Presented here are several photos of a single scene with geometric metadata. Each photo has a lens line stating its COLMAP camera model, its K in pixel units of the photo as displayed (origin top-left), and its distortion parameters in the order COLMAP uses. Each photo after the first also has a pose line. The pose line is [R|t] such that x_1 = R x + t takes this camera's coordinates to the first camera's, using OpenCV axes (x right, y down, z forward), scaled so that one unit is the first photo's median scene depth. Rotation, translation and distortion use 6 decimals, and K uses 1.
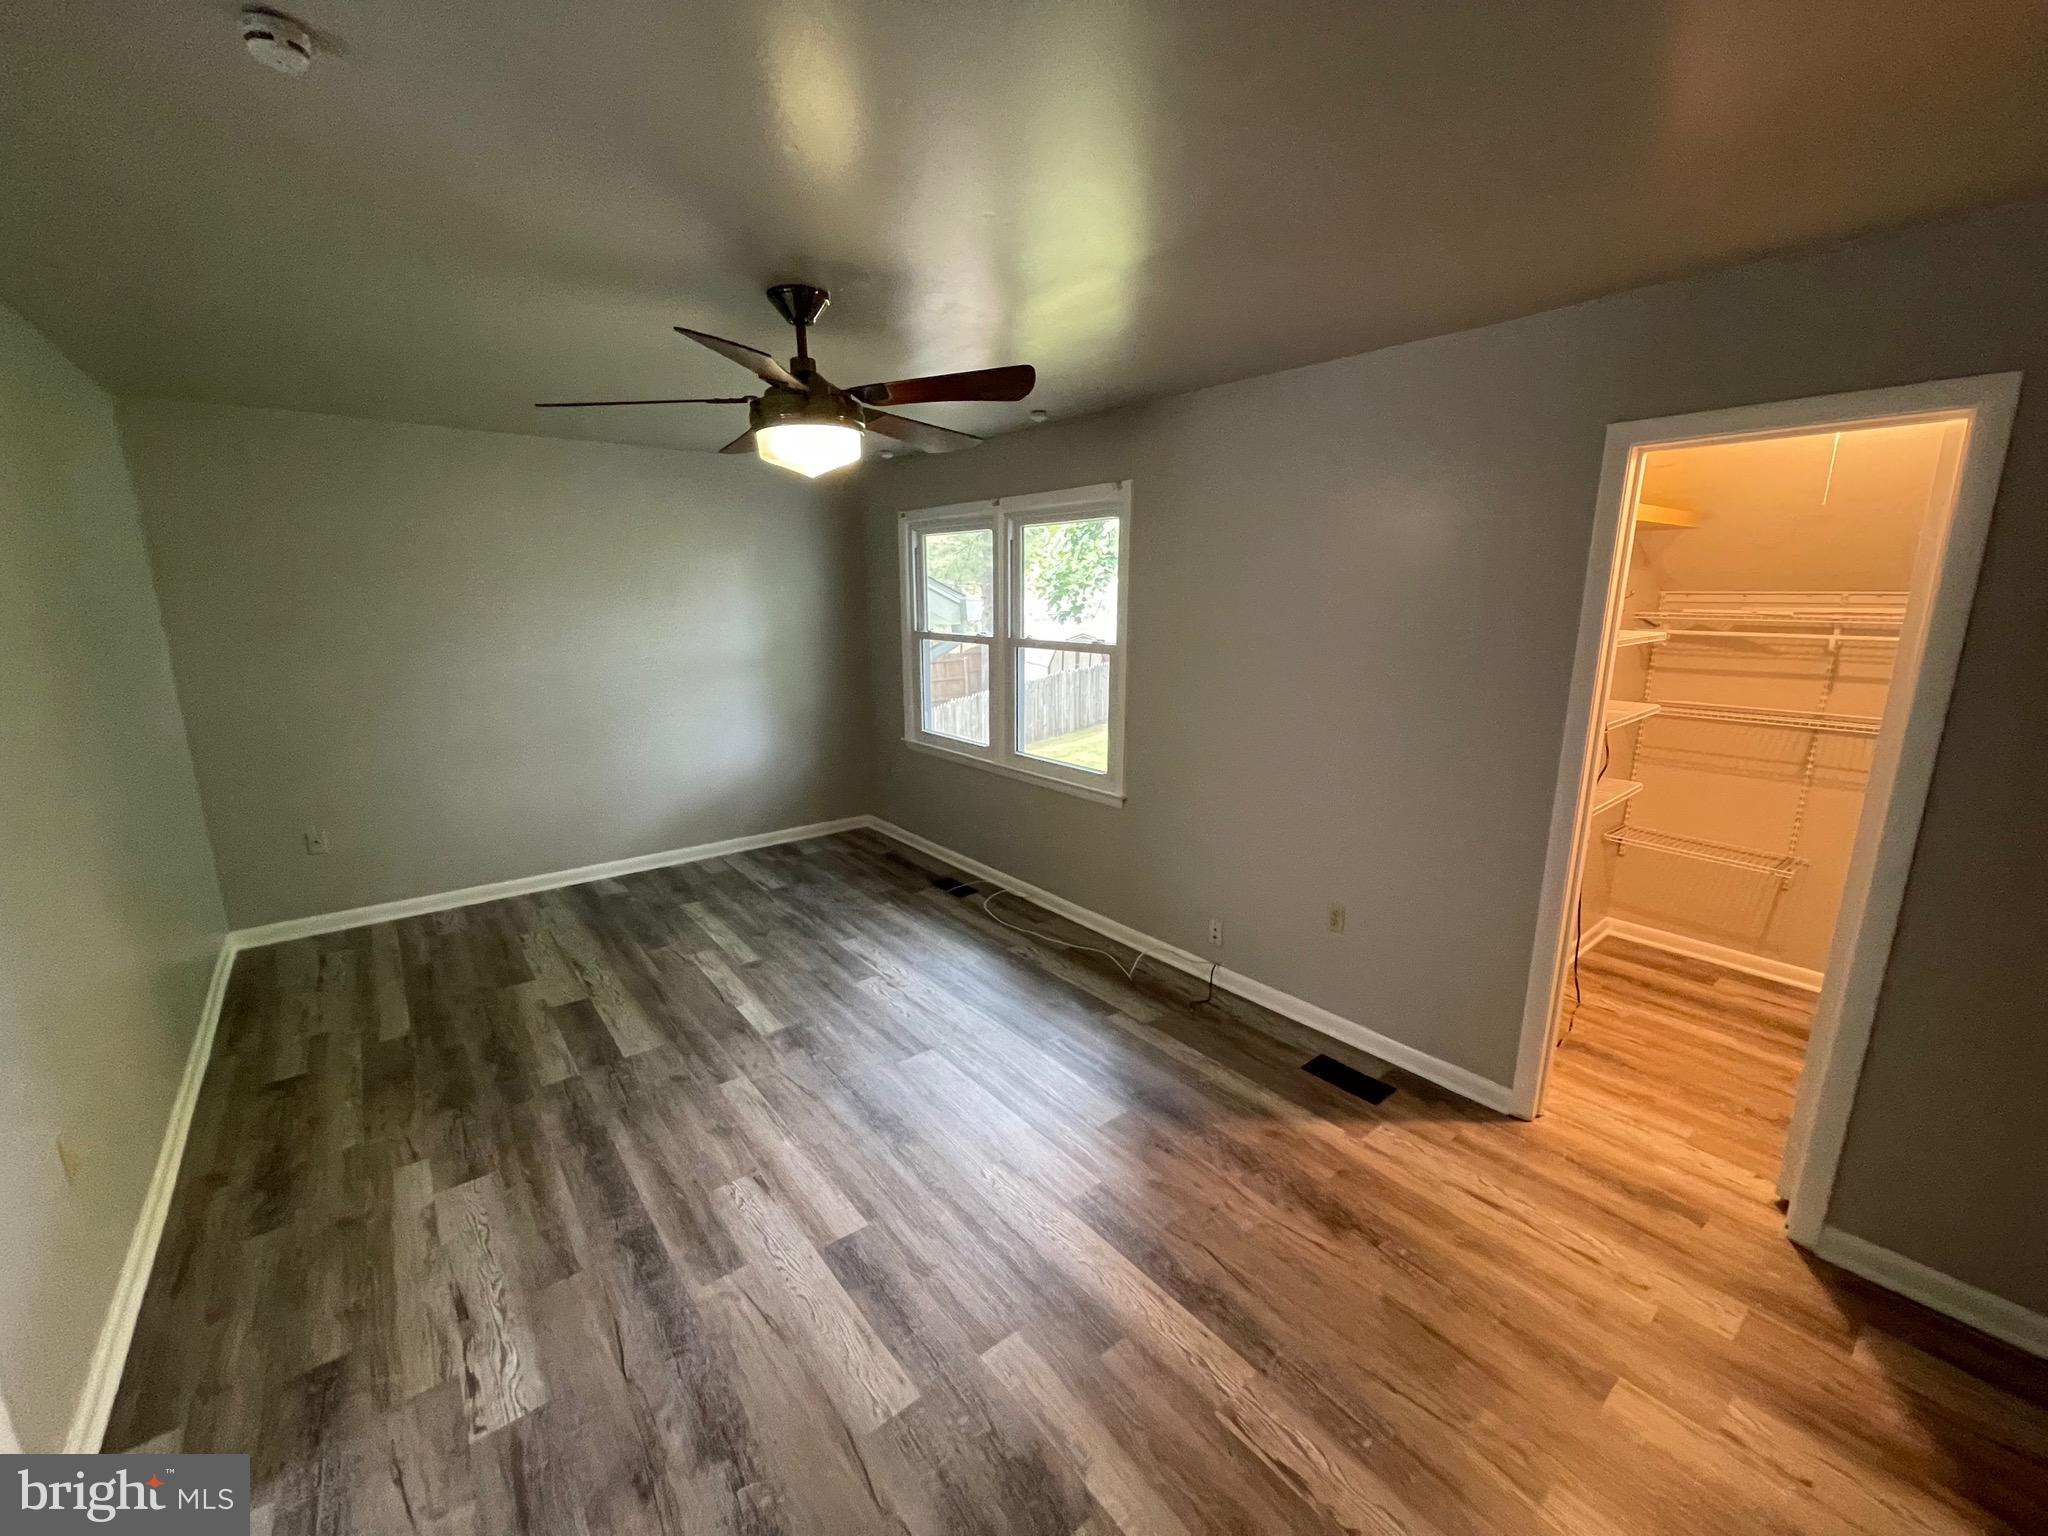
lens RADIAL K [[831.9, 0, 1027.3], [0, 831.9, 774.3], [0, 0, 1]] dist [0.002514, 0.000448]
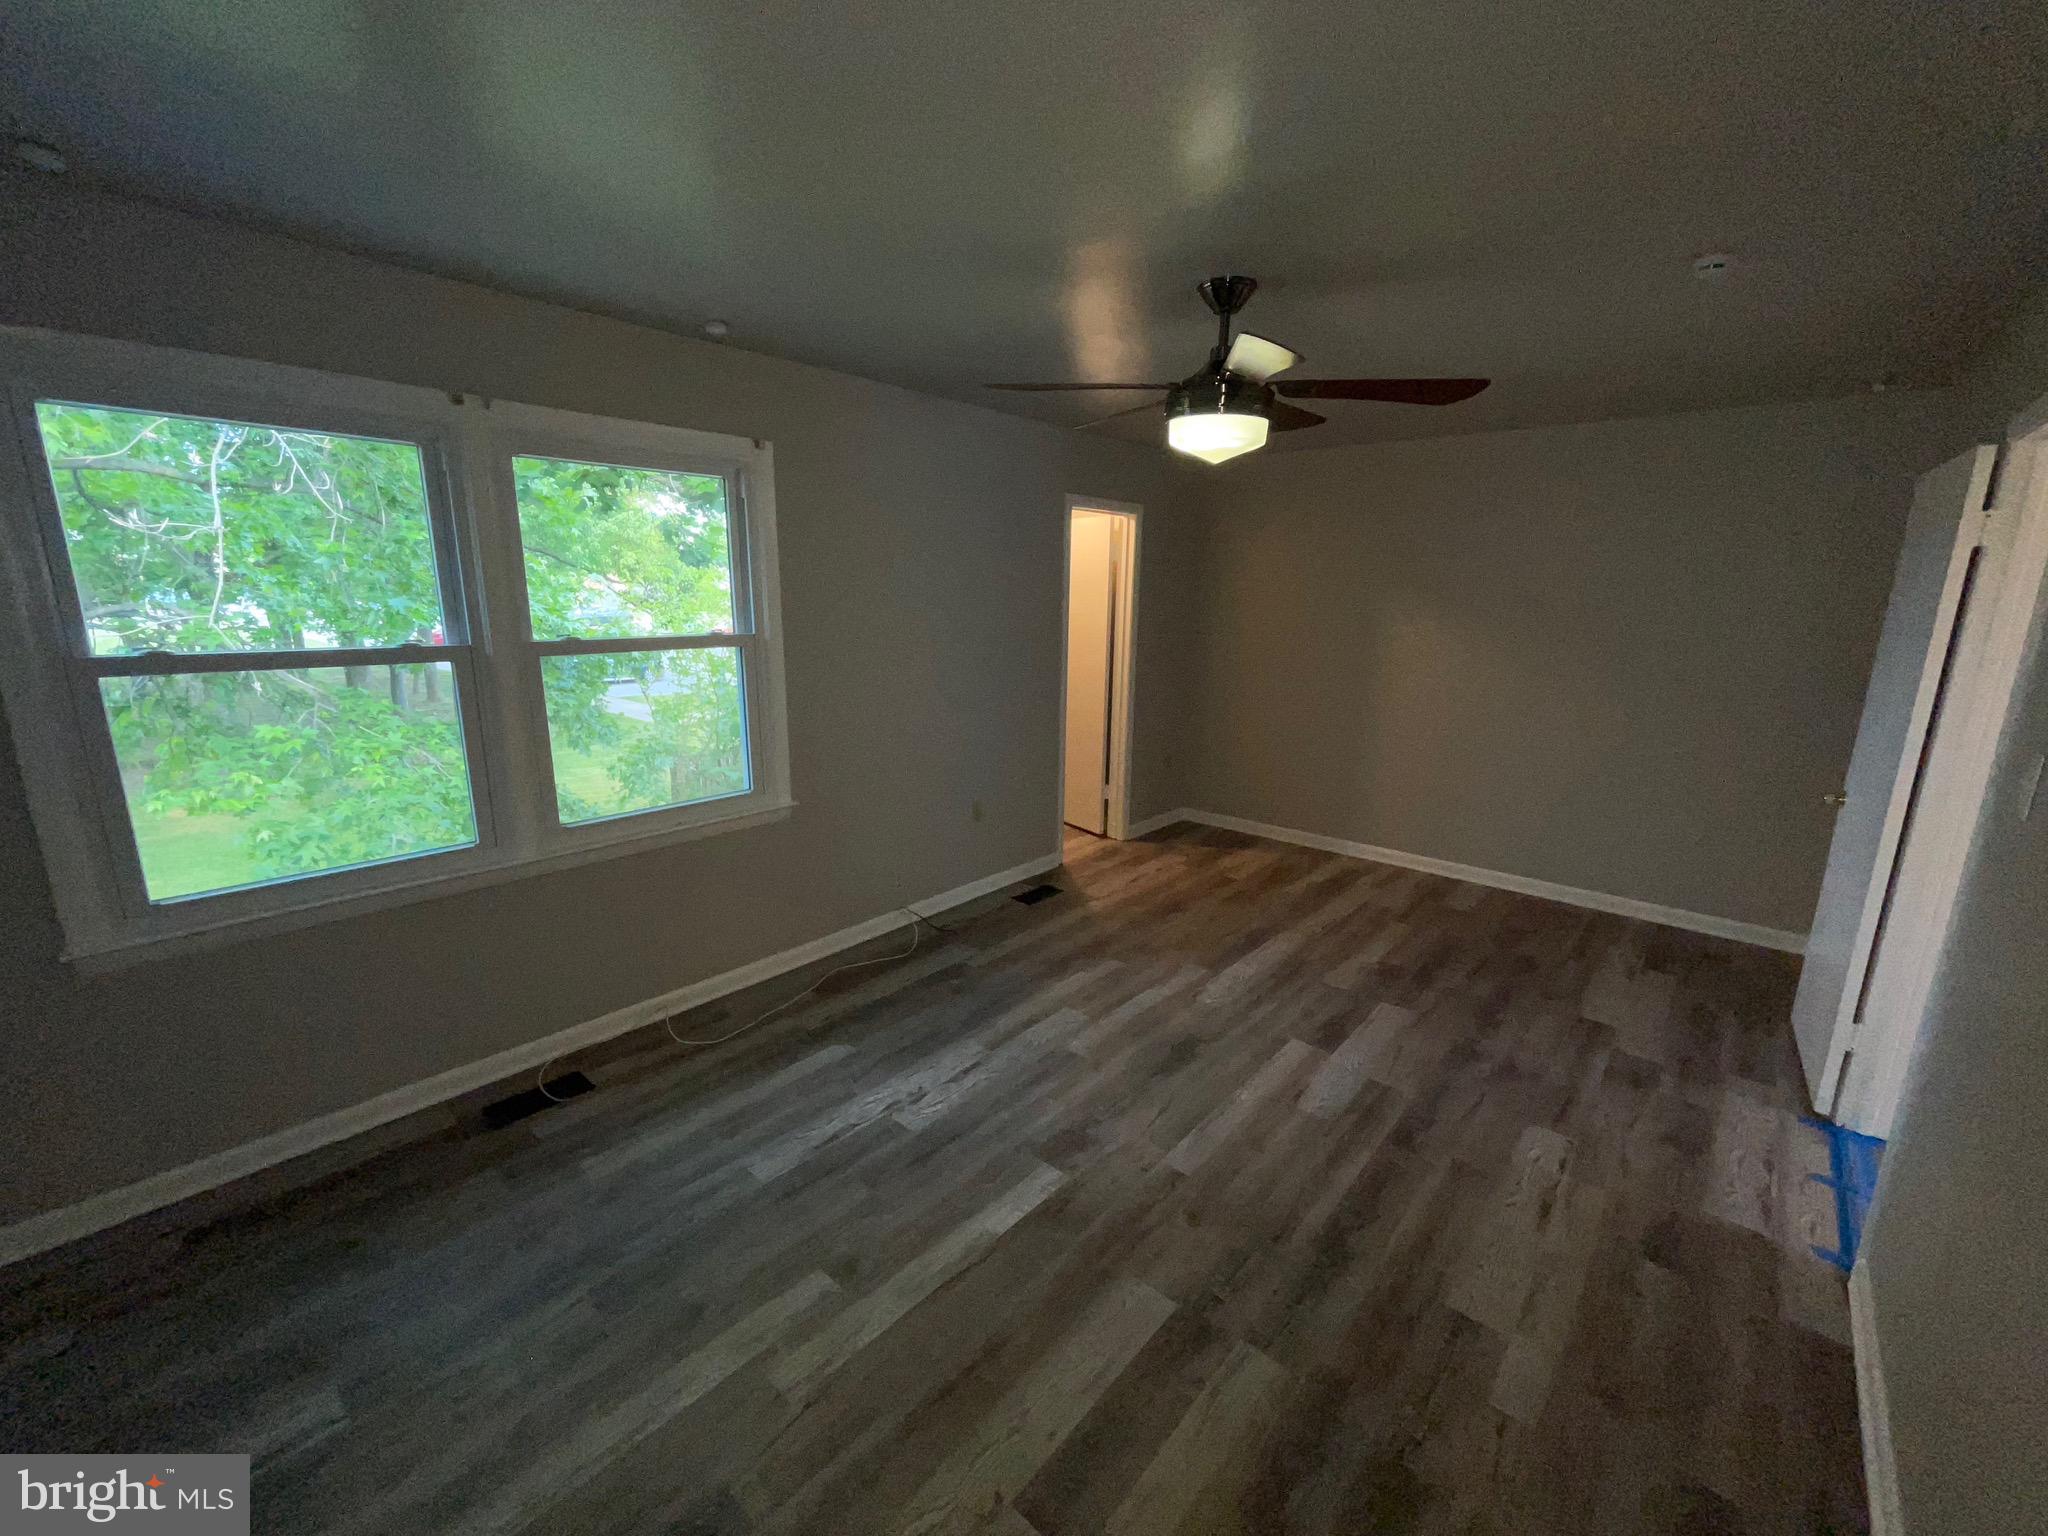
lens RADIAL K [[833.5, 0, 1030.5], [0, 833.5, 778.2], [0, 0, 1]] dist [-0.001271, -0.000044]
pose [[-0.179839, -0.225026, 0.957612, -0.909904], [0.197470, 0.945409, 0.259243, -0.210061], [-0.963672, 0.235721, -0.125586, 1.014782]]
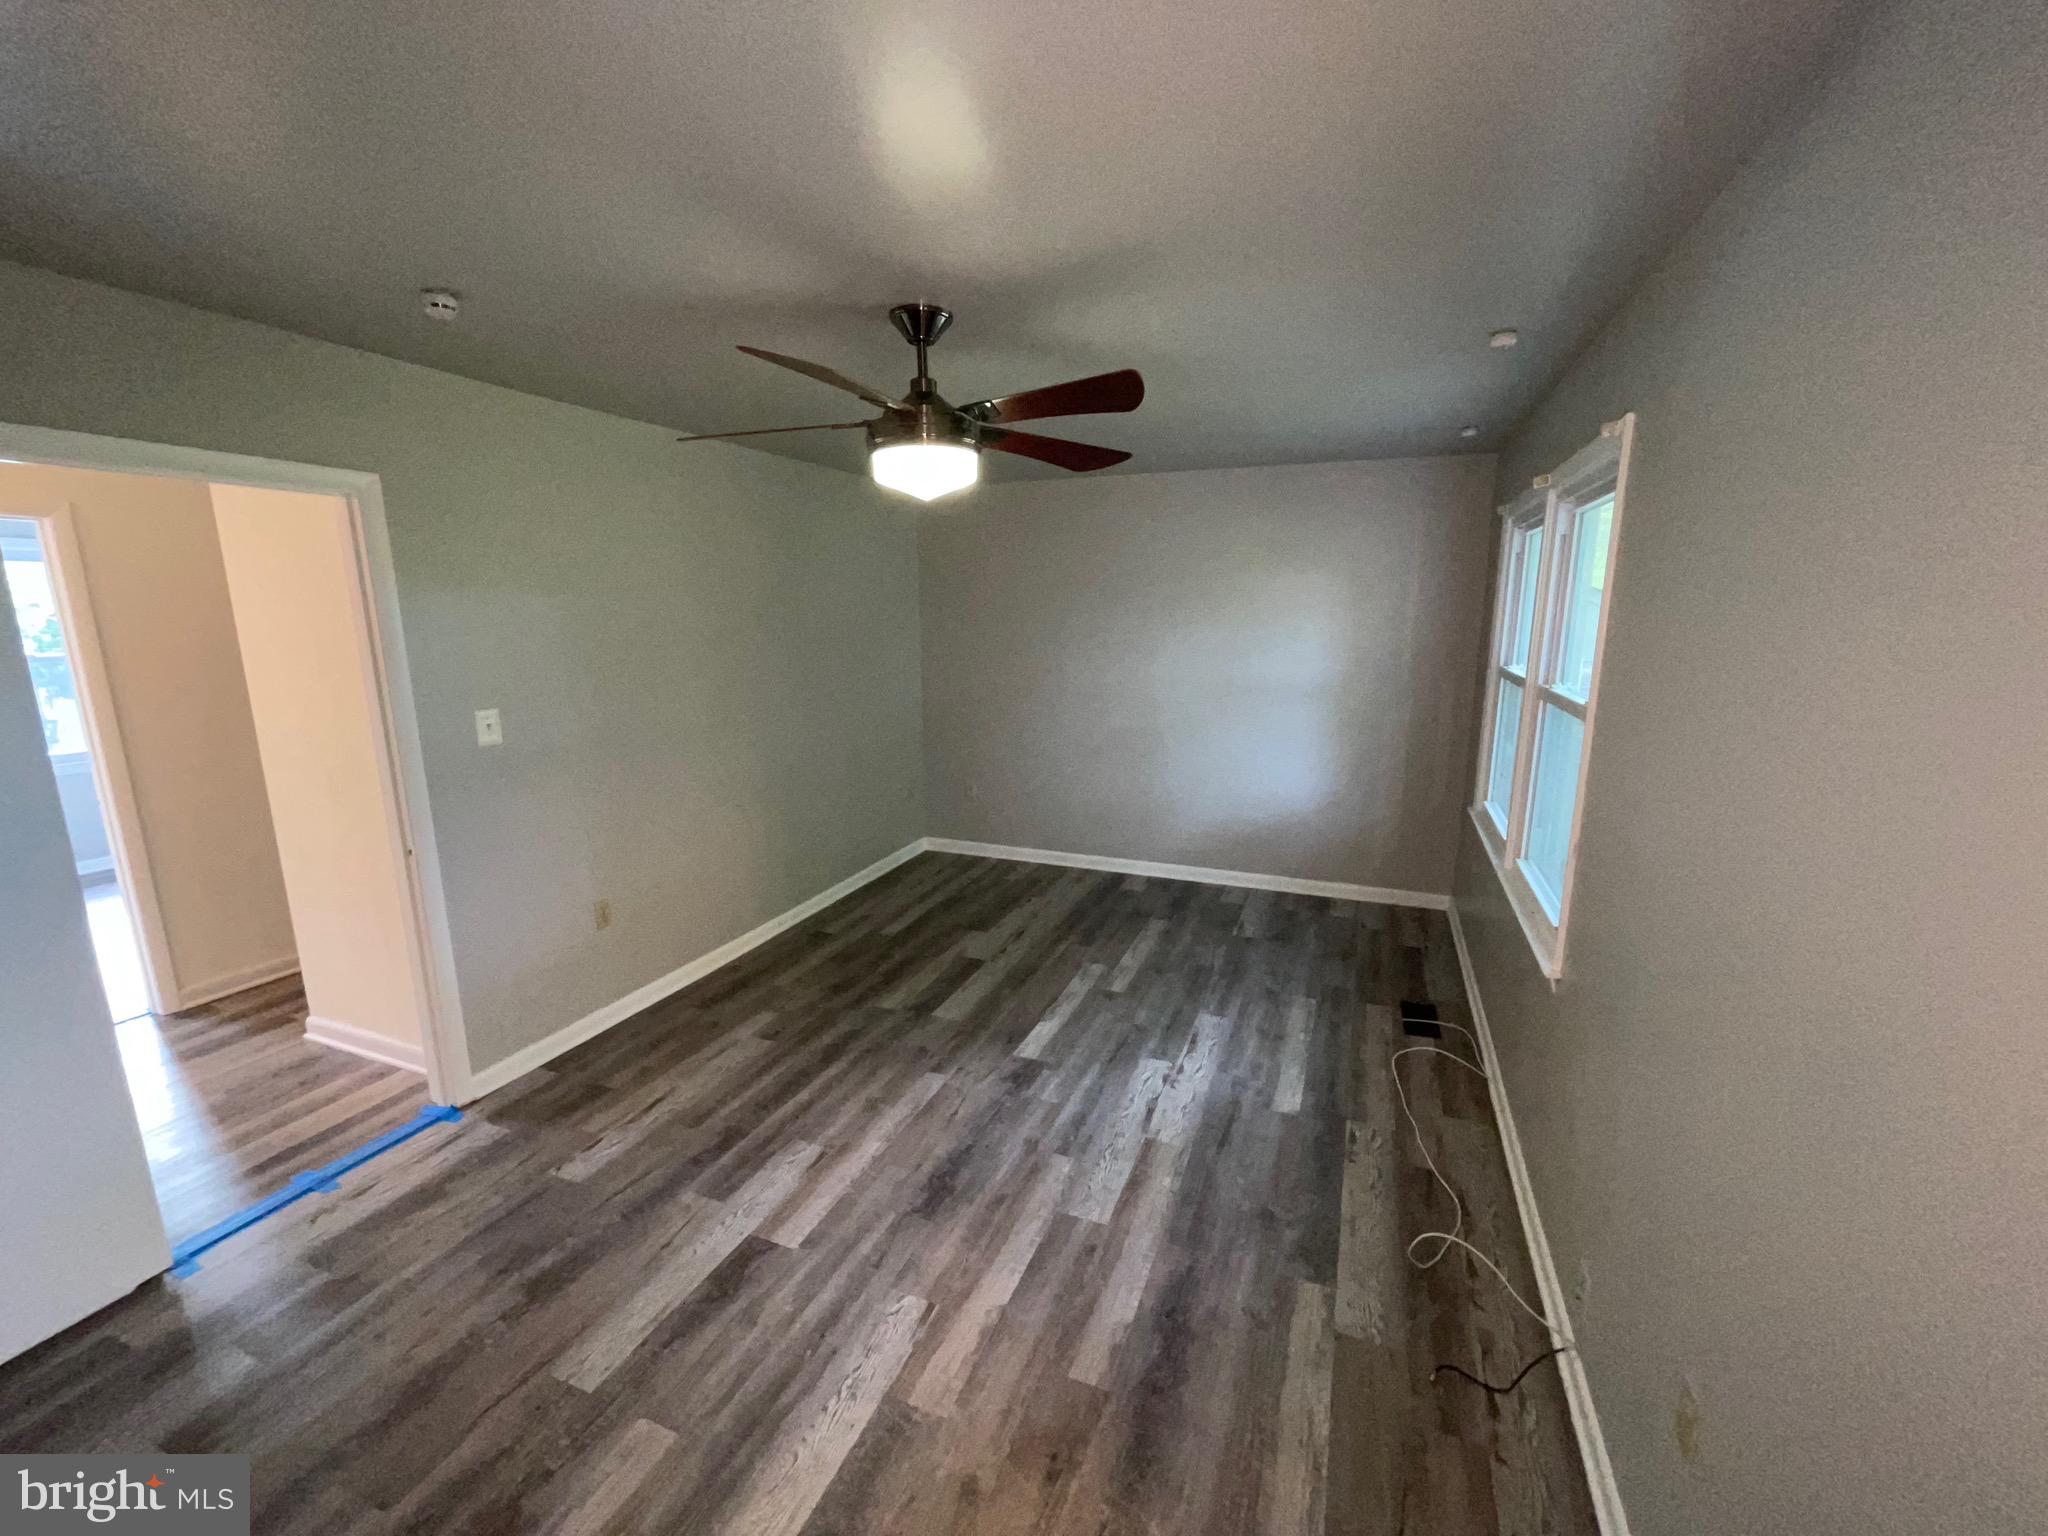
lens RADIAL K [[833.5, 0, 1030.5], [0, 833.5, 778.2], [0, 0, 1]] dist [-0.001271, -0.000044]
pose [[0.491419, 0.176688, -0.852812, 0.476206], [-0.187600, 0.977693, 0.094460, -0.108066], [0.850479, 0.113568, 0.513603, 0.452614]]
